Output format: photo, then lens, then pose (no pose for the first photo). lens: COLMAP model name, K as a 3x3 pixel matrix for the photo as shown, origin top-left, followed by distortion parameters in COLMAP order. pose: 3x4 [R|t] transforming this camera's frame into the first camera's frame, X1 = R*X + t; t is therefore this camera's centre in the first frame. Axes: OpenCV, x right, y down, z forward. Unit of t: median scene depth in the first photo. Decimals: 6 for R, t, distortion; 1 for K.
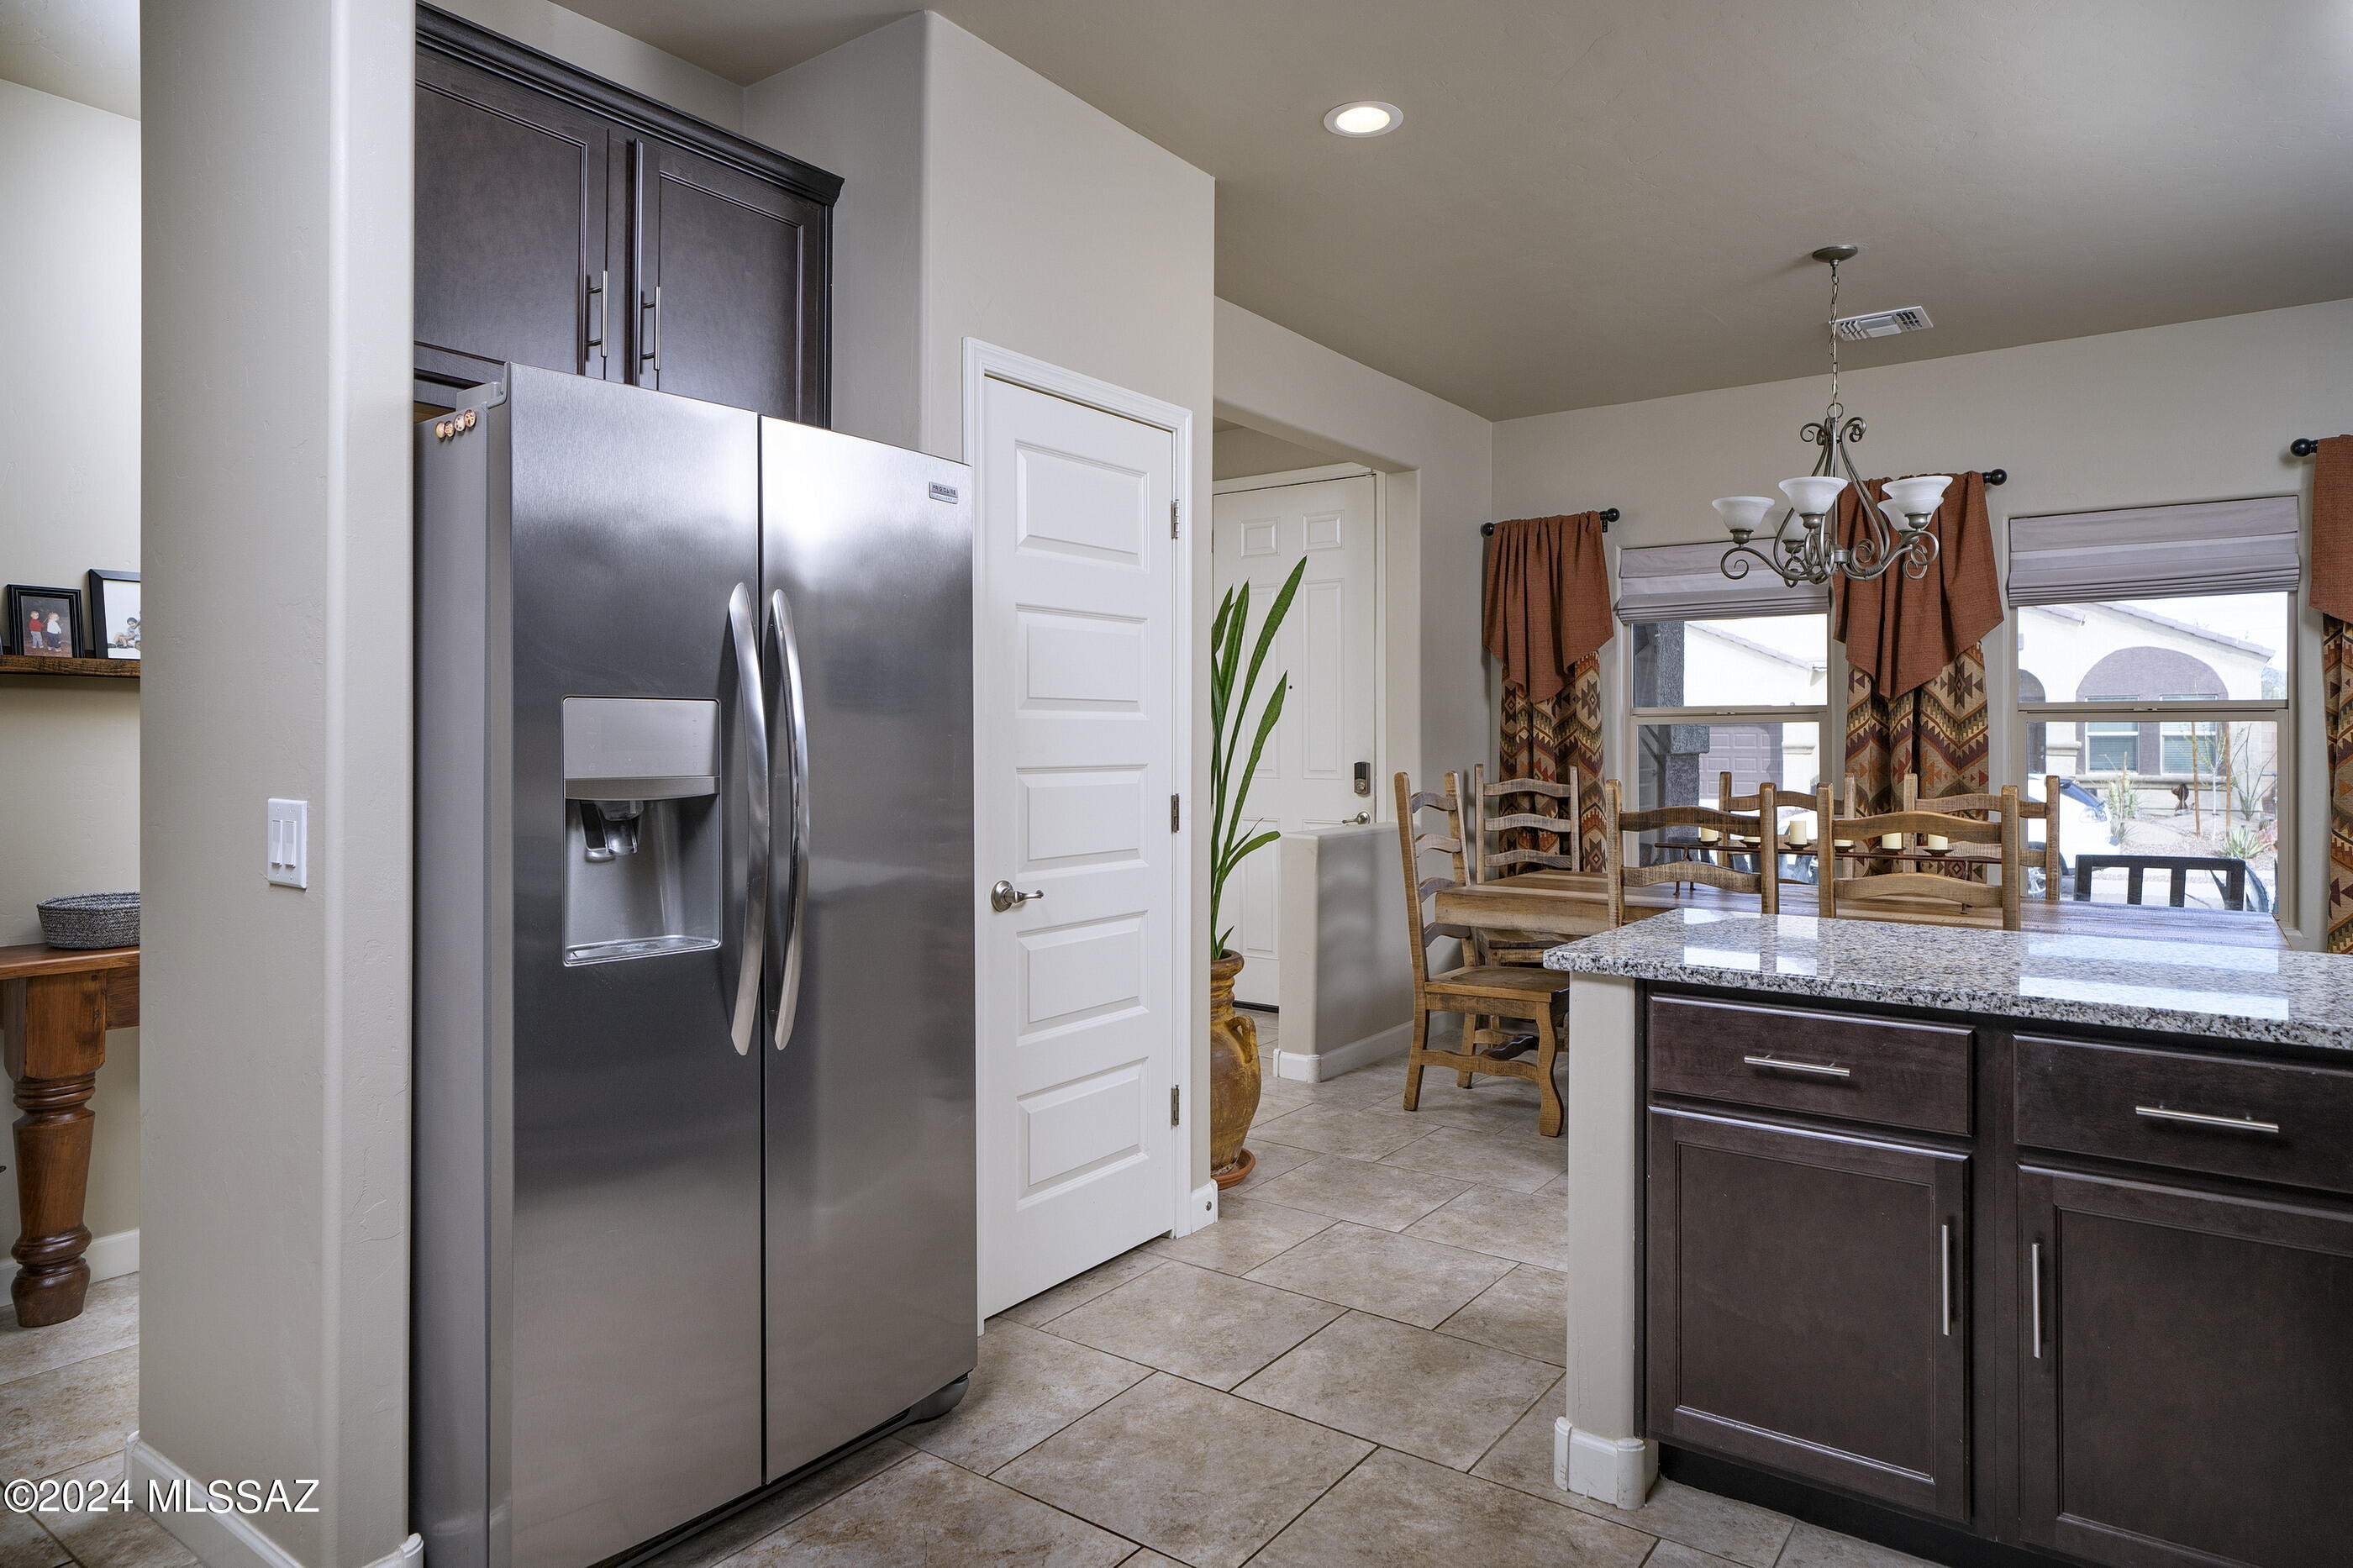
lens RADIAL K [[1397.9, 0, 1176.7], [0, 1397.9, 758.9], [0, 0, 1]] dist [-0.021048, -0.000812]
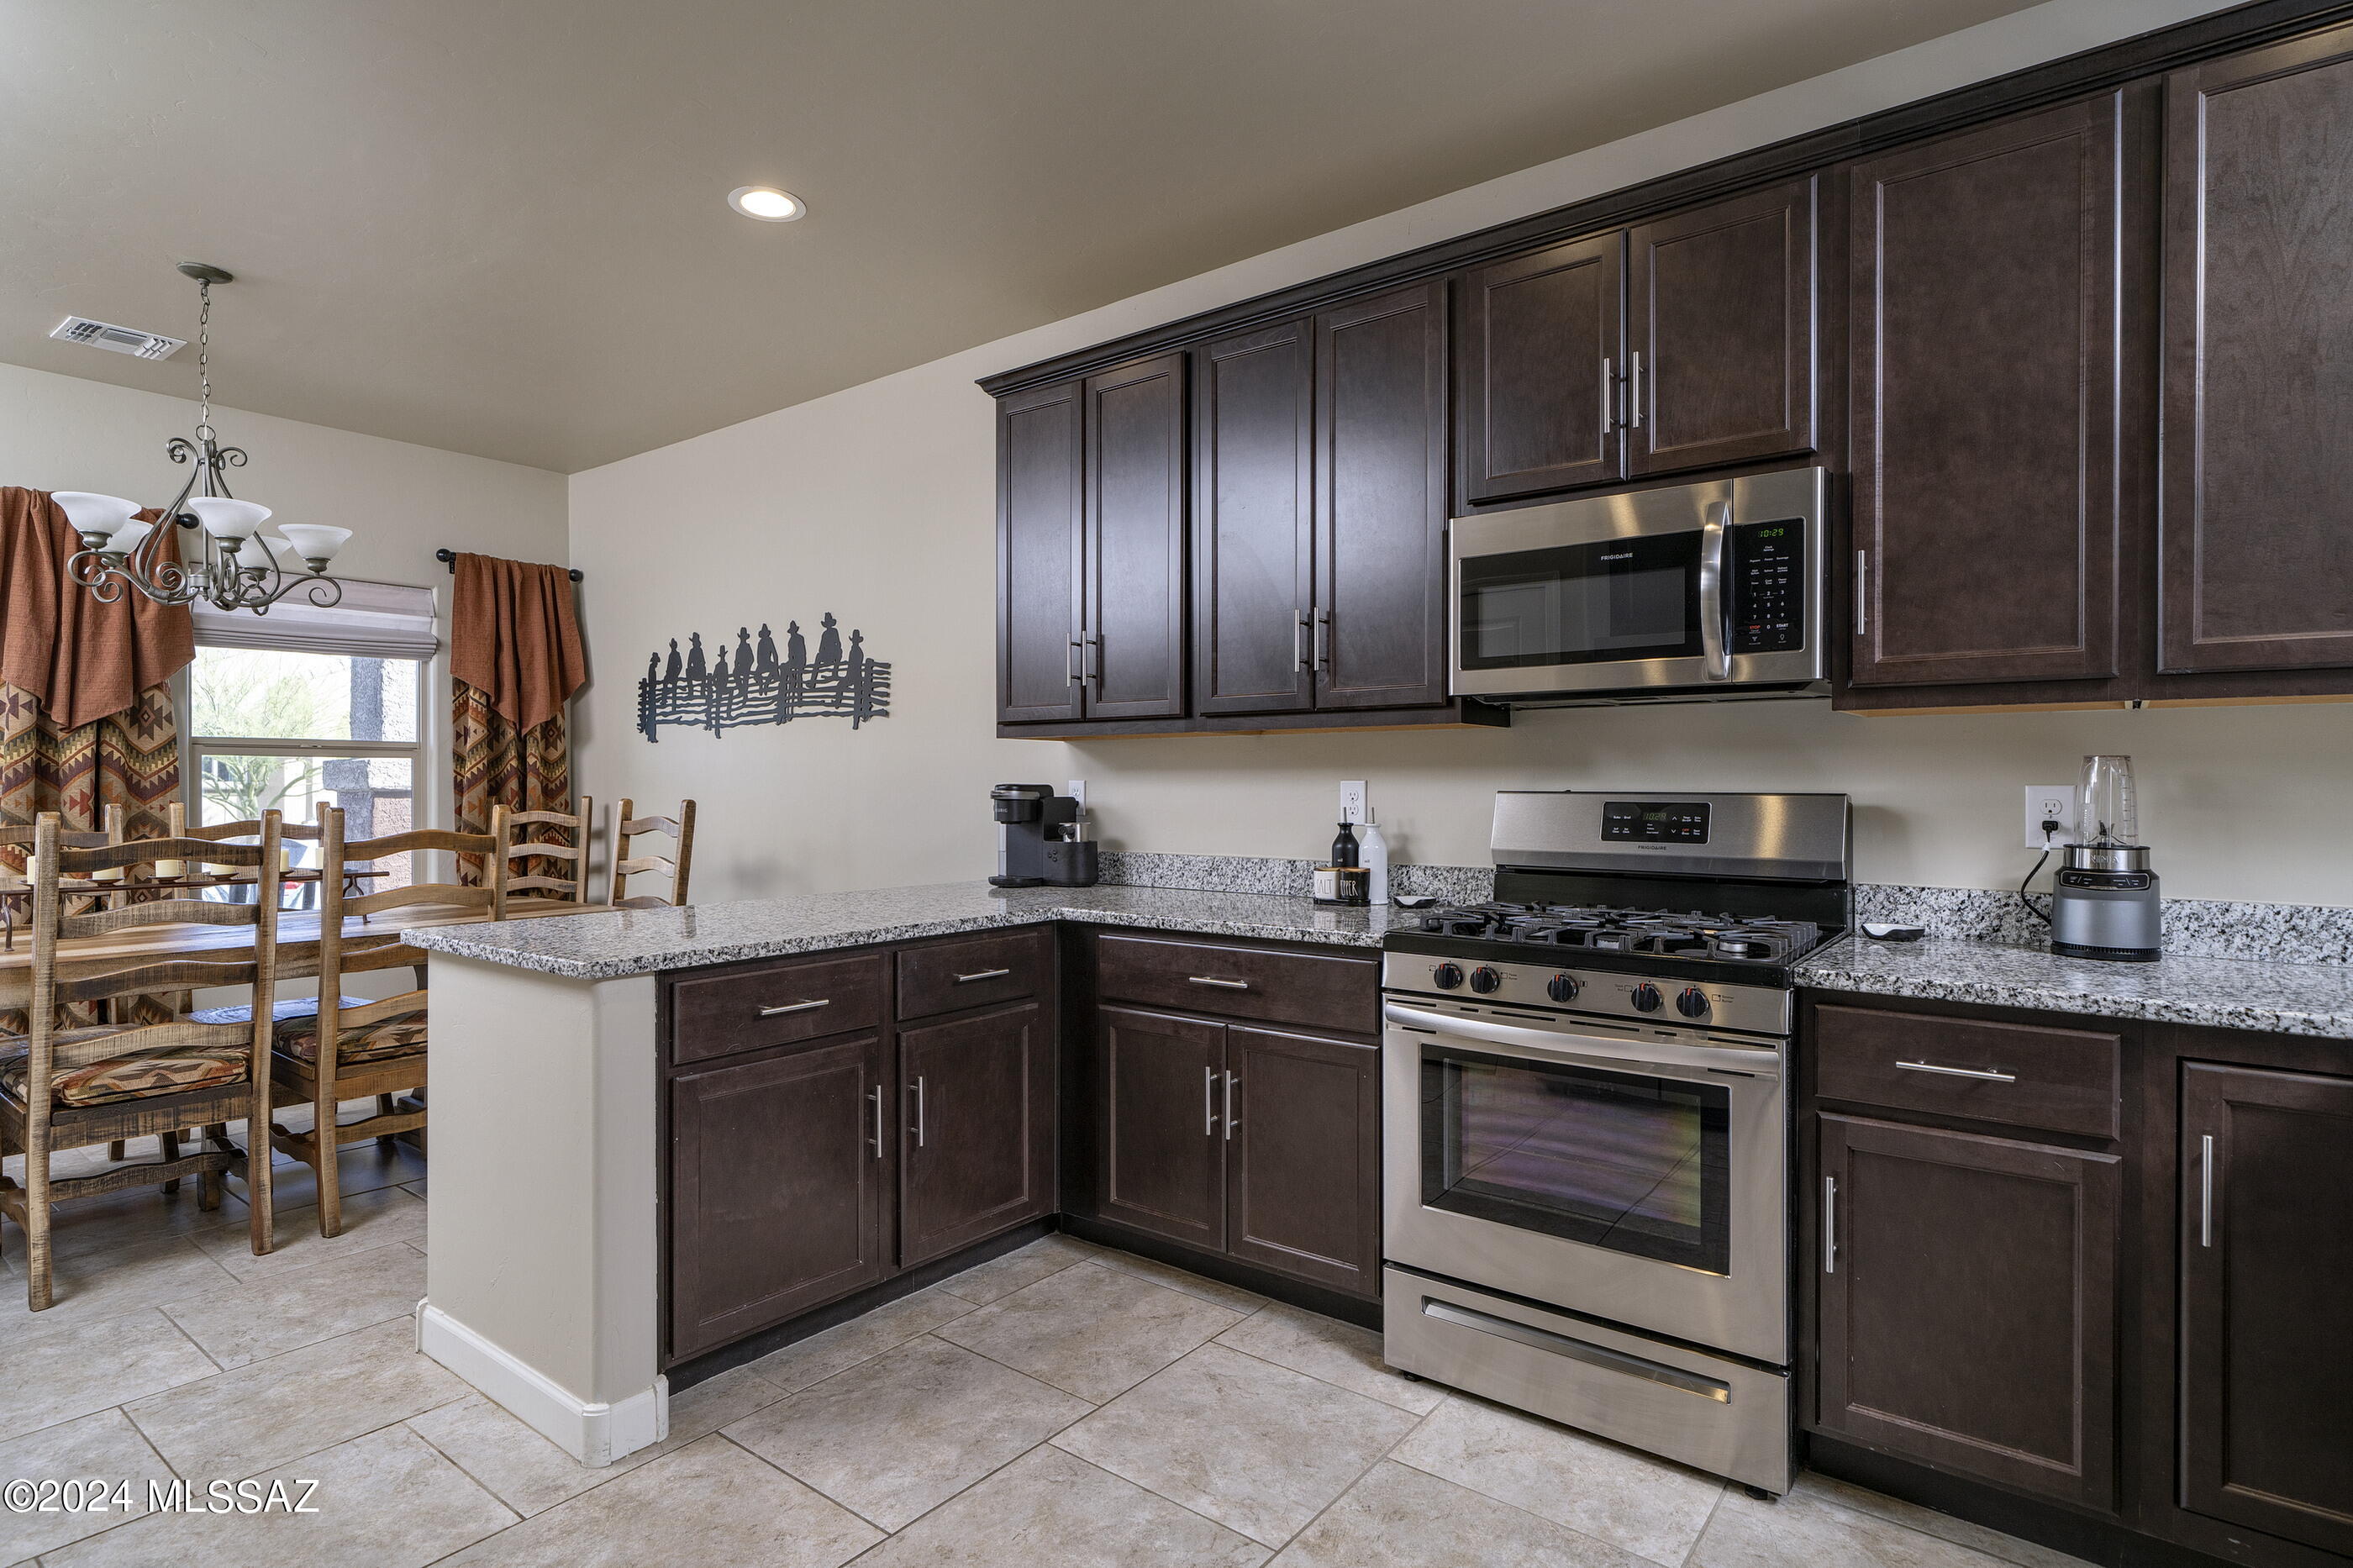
lens RADIAL K [[1131.1, 0, 1176.4], [0, 1131.1, 788.9], [0, 0, 1]] dist [0.000983, 0.000908]
pose [[0.061135, -0.008007, 0.998097, -0.376276], [0.012048, 0.999901, 0.007284, 0.004695], [-0.998057, 0.011579, 0.061226, 0.342930]]
